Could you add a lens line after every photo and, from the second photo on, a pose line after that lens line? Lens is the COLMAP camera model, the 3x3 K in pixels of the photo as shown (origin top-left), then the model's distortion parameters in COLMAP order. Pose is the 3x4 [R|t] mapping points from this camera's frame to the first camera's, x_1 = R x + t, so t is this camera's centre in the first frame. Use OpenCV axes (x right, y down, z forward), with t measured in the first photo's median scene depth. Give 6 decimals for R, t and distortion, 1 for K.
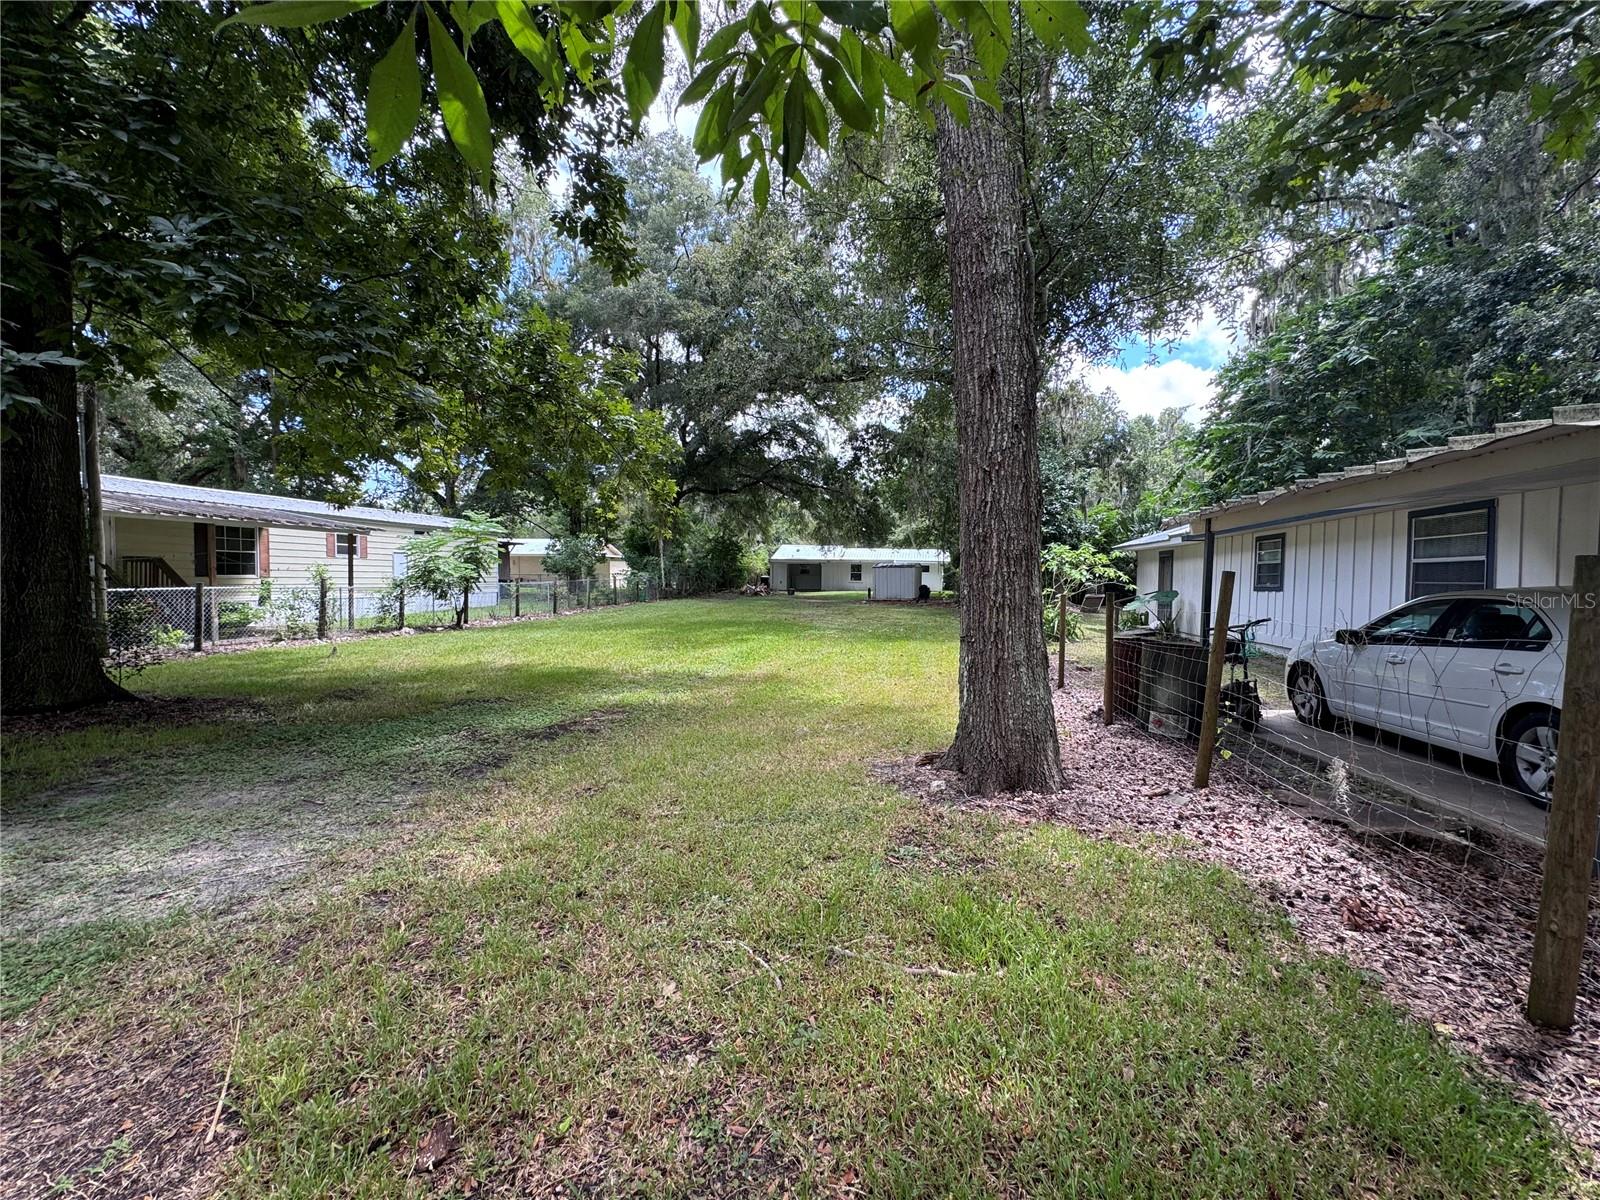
lens RADIAL K [[633.6, 0, 794.4], [0, 633.6, 599.6], [0, 0, 1]] dist [-0.000754, 0.000390]
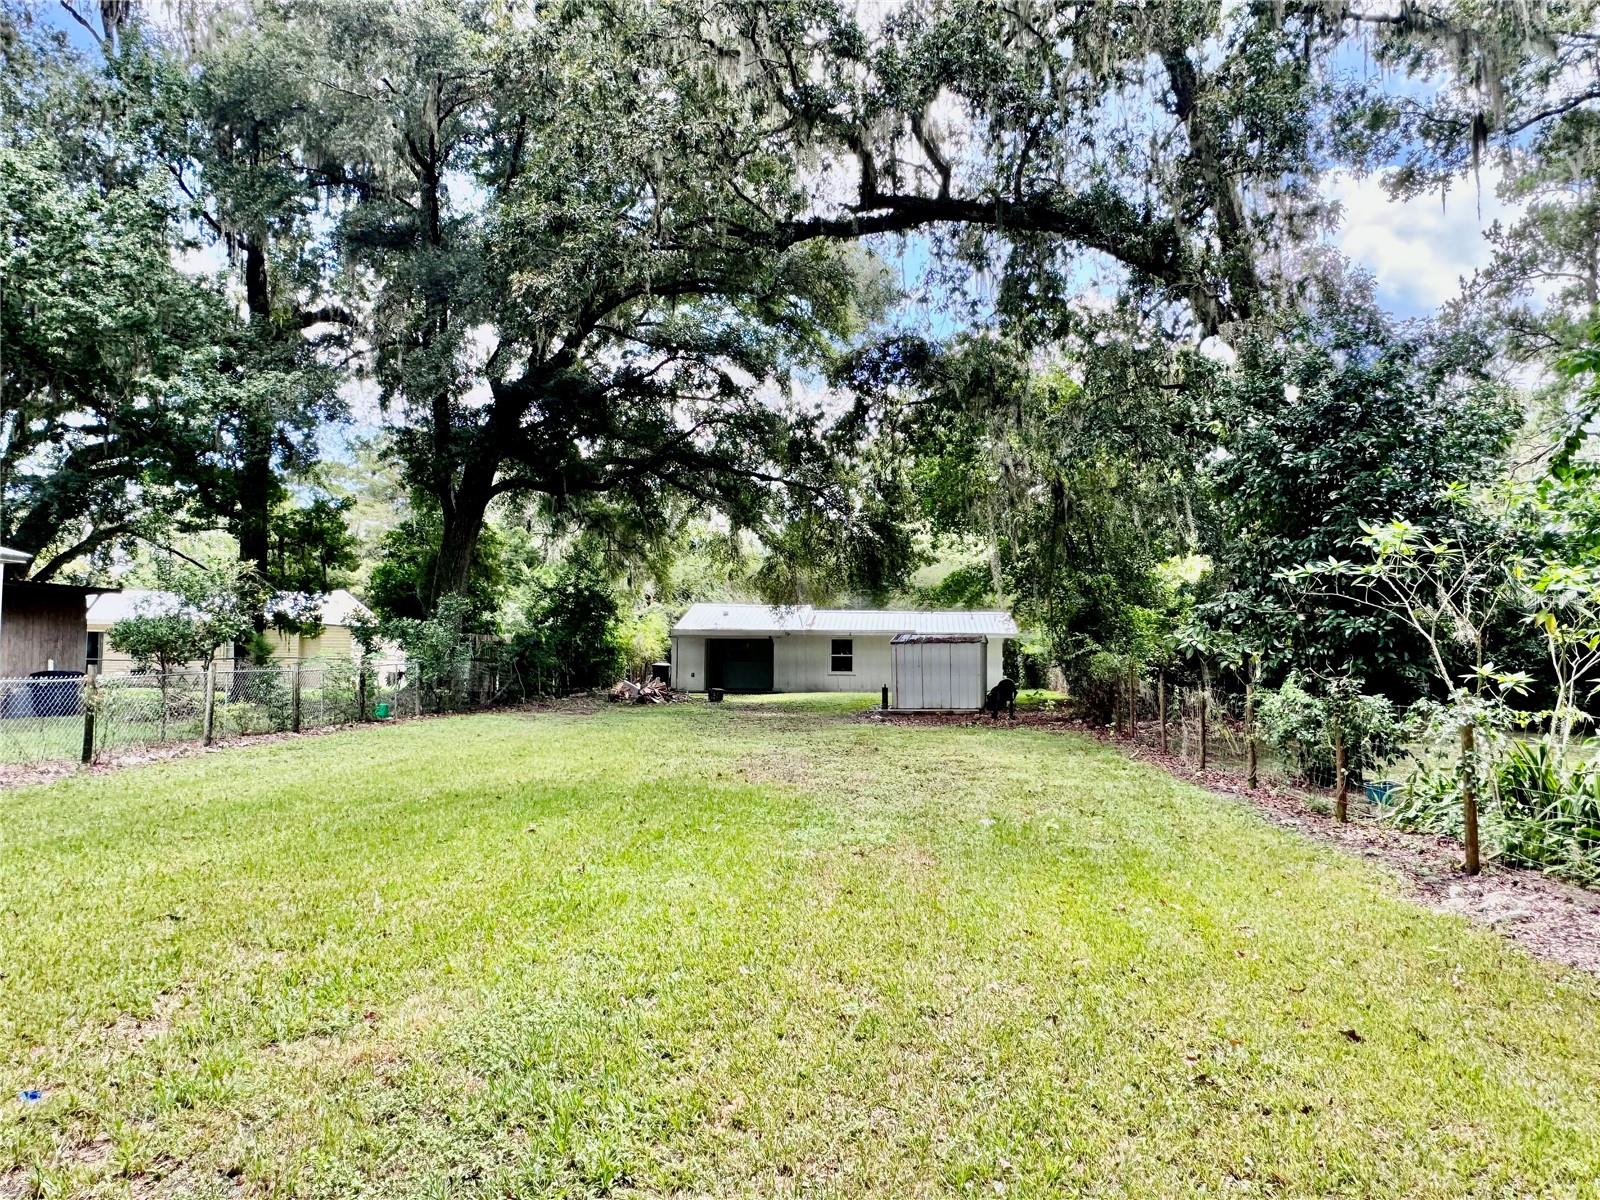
lens RADIAL K [[1034.3, 0, 794.3], [0, 1034.3, 602.8], [0, 0, 1]] dist [-0.001824, -0.000700]
pose [[0.996538, 0.002688, 0.083098, -0.011223], [0.005334, 0.995351, -0.096167, -0.006153], [-0.082970, 0.096278, 0.991890, 0.204909]]
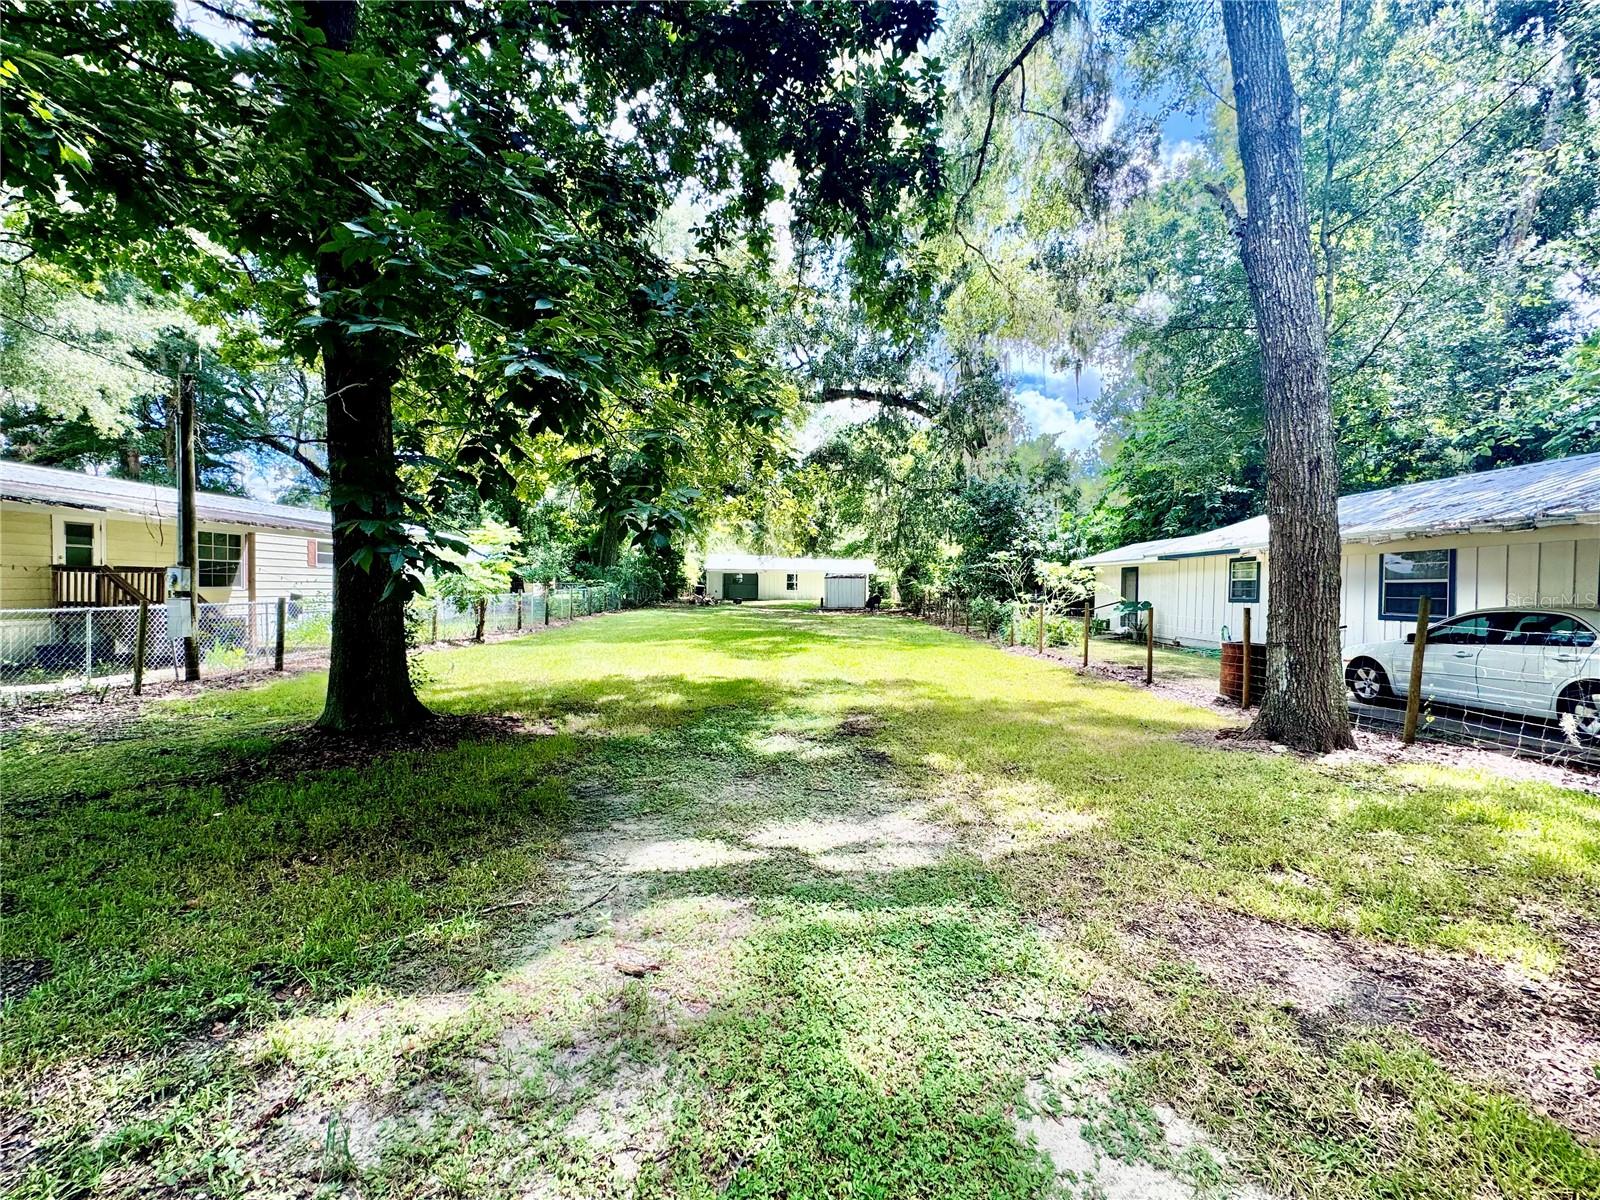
lens RADIAL K [[633.6, 0, 797.9], [0, 633.6, 597.6], [0, 0, 1]] dist [-0.000754, 0.000390]
pose [[0.982077, -0.001397, 0.188476, -0.101084], [0.004263, 0.999881, -0.014805, -0.002518], [-0.188433, 0.015343, 0.981966, -0.017006]]
